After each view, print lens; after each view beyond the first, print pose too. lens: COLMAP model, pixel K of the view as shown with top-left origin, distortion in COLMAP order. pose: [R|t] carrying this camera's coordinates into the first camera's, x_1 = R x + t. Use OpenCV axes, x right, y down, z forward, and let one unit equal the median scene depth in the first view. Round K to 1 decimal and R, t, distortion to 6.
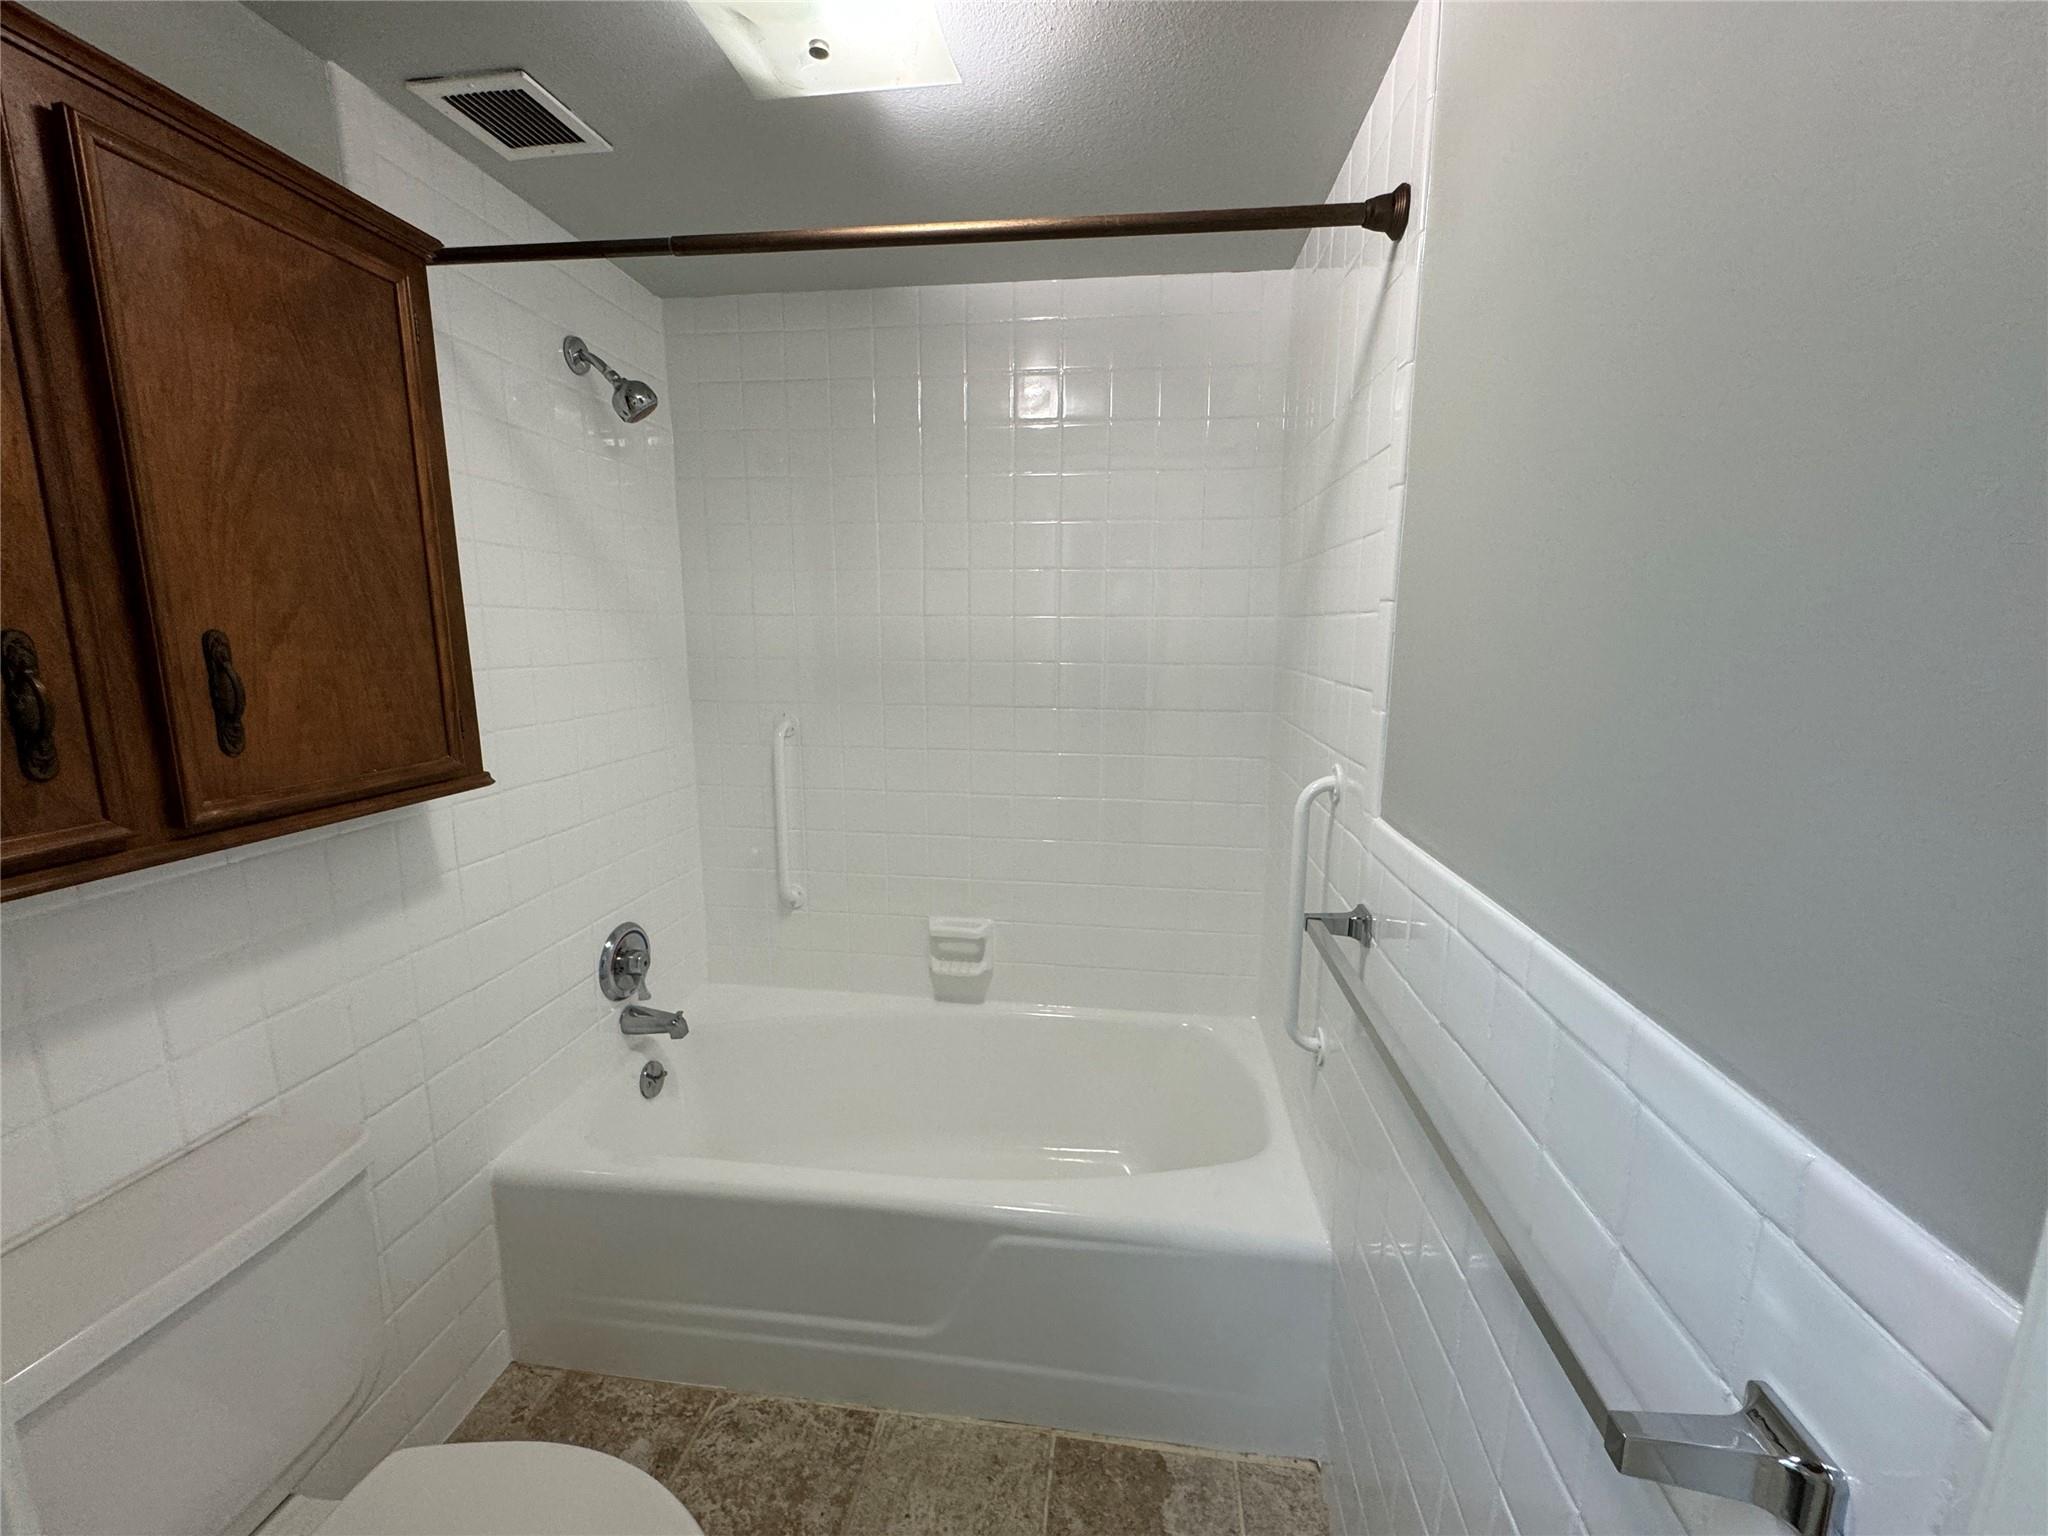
lens RADIAL K [[813.2, 0, 1021.3], [0, 813.2, 775.8], [0, 0, 1]] dist [-0.003651, -0.000287]
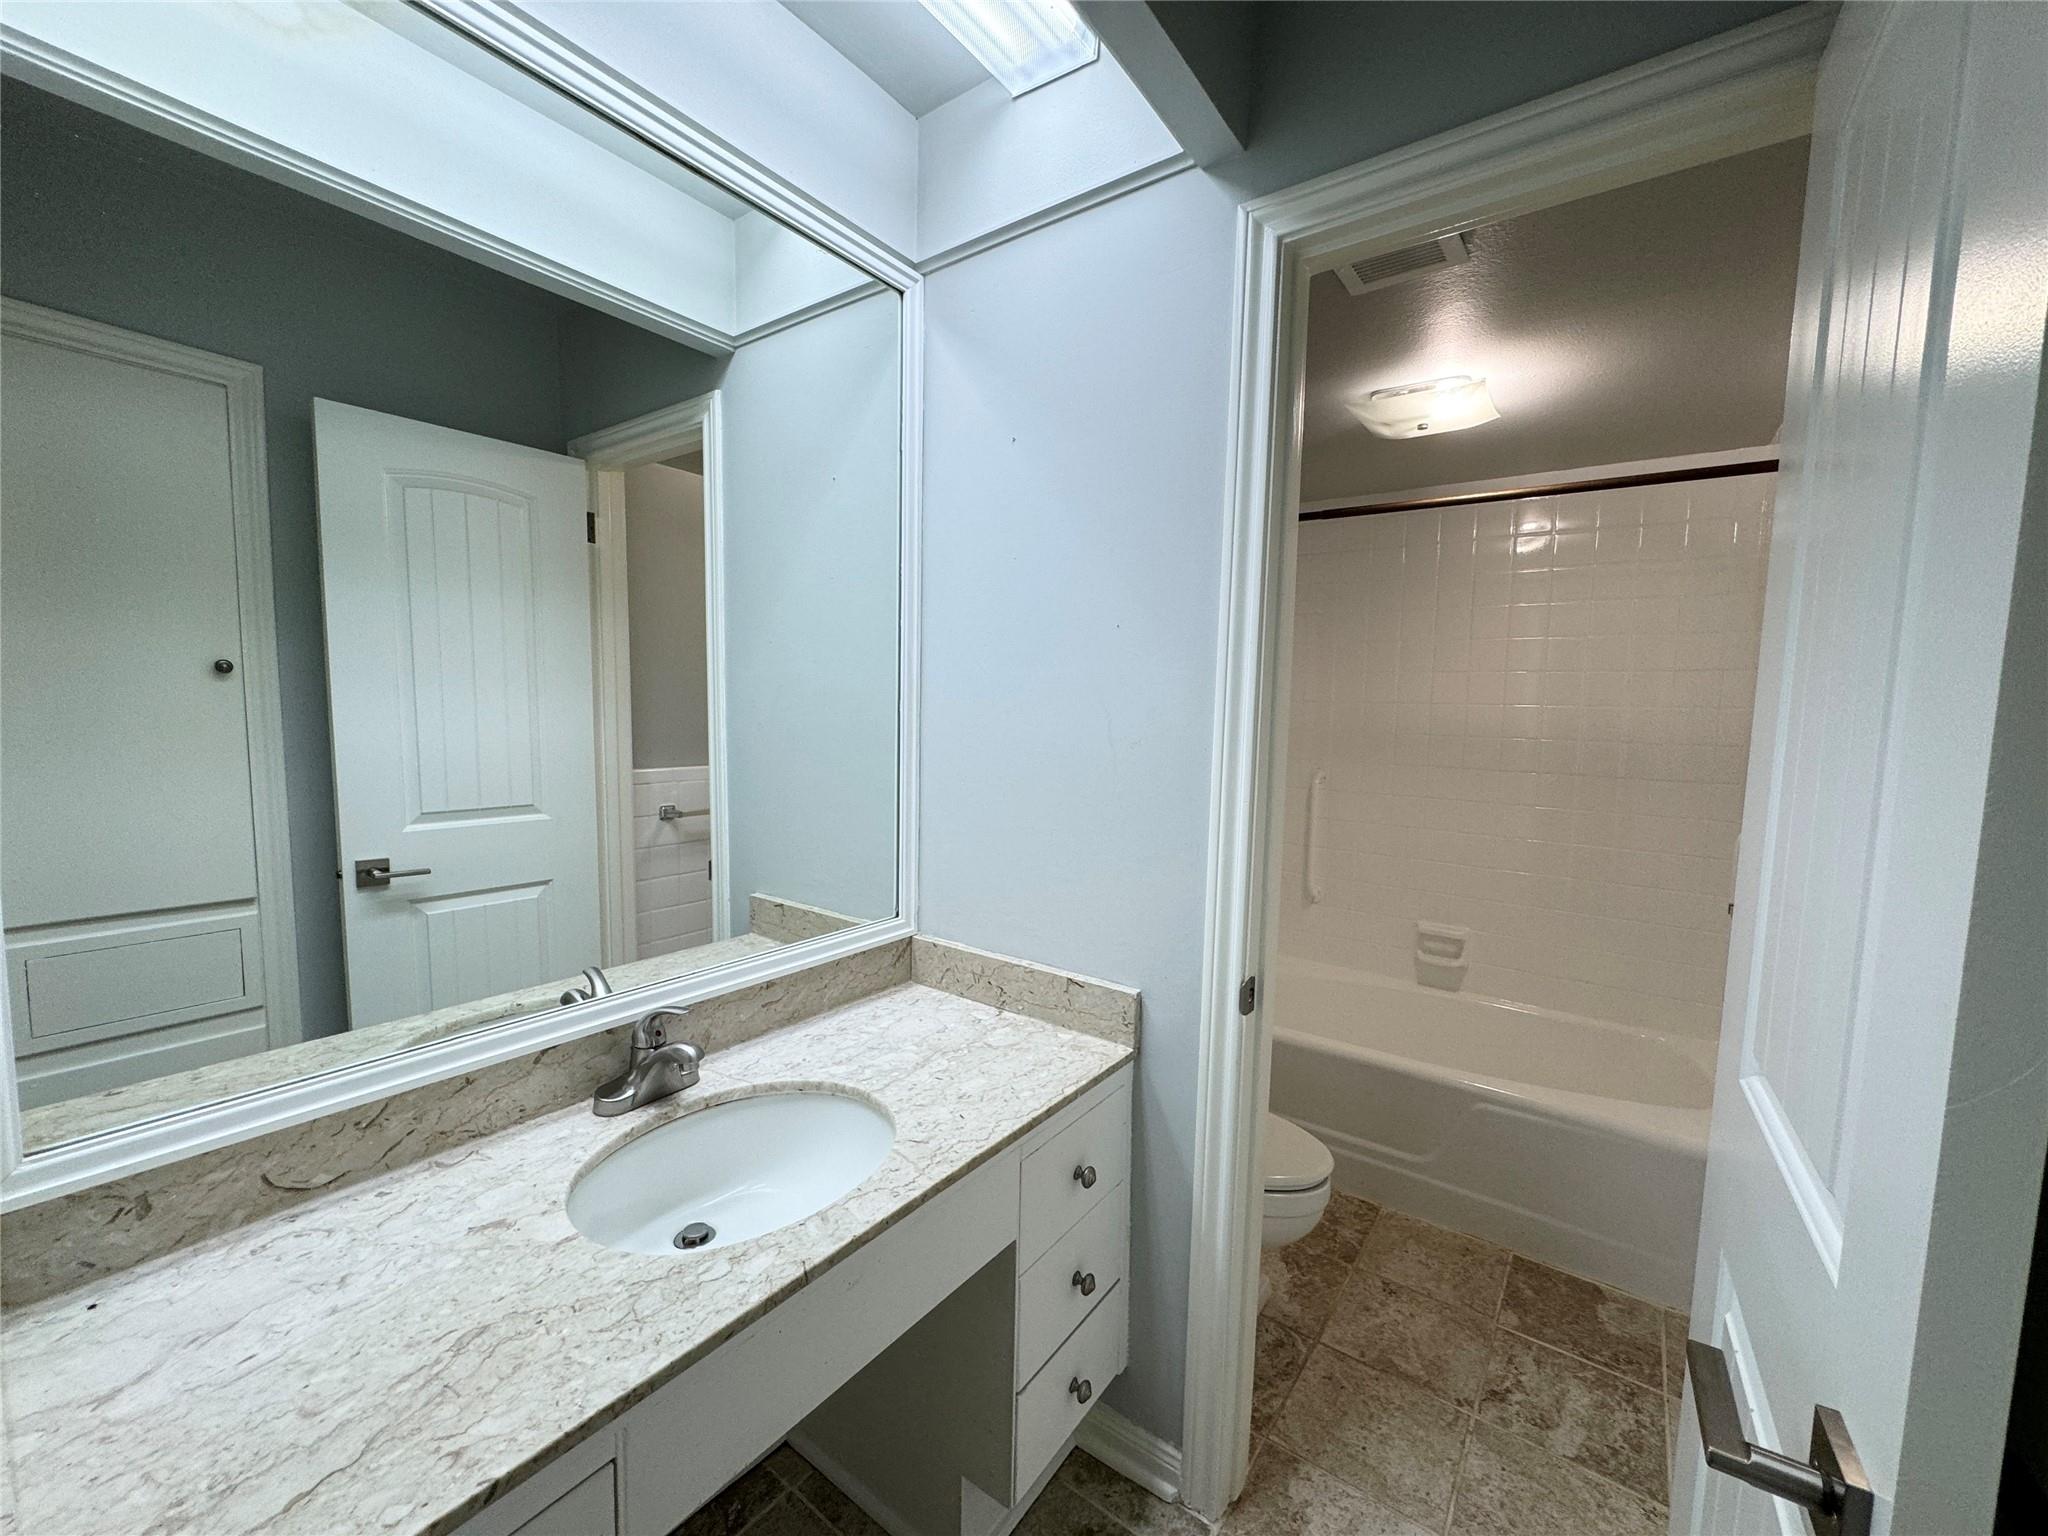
lens RADIAL K [[813.2, 0, 1021.9], [0, 813.2, 768.3], [0, 0, 1]] dist [-0.003651, -0.000287]
pose [[0.873547, 0.052144, -0.483939, -0.047465], [-0.101341, 0.991941, -0.076047, 0.093770], [0.476073, 0.115473, 0.871791, -0.551281]]
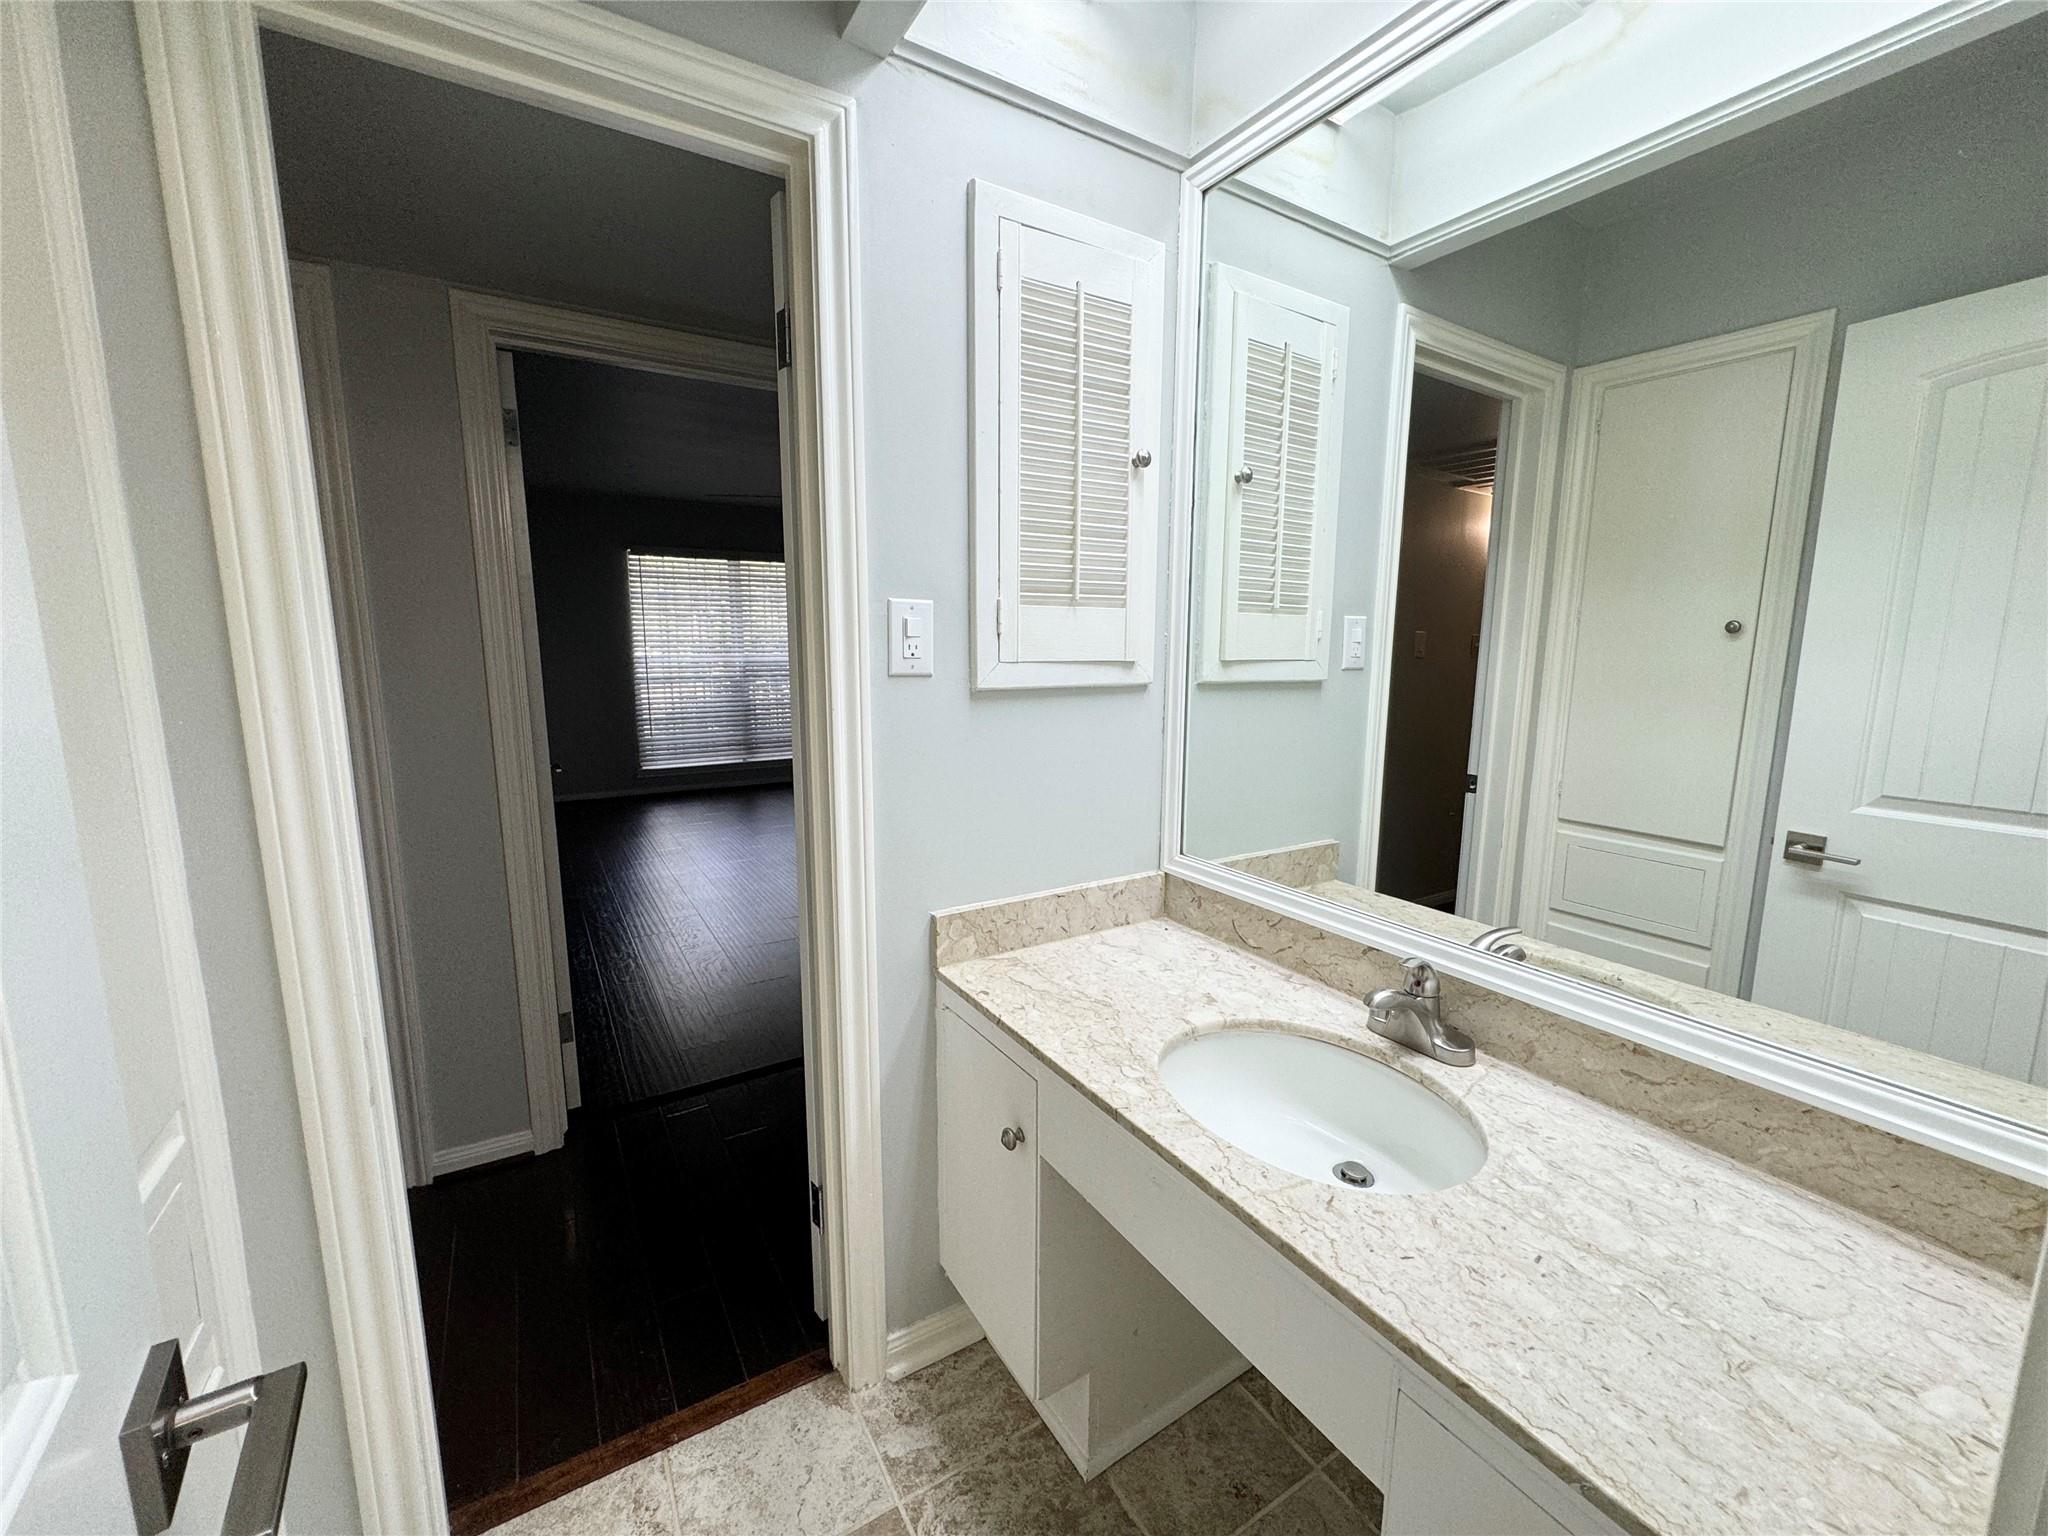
lens RADIAL K [[813.2, 0, 1032.3], [0, 813.2, 764.0], [0, 0, 1]] dist [-0.003651, -0.000287]
pose [[-0.770873, 0.077647, -0.632239, 0.043304], [-0.126328, 0.954193, 0.271215, -0.067130], [0.624337, 0.288941, -0.725752, 0.473988]]
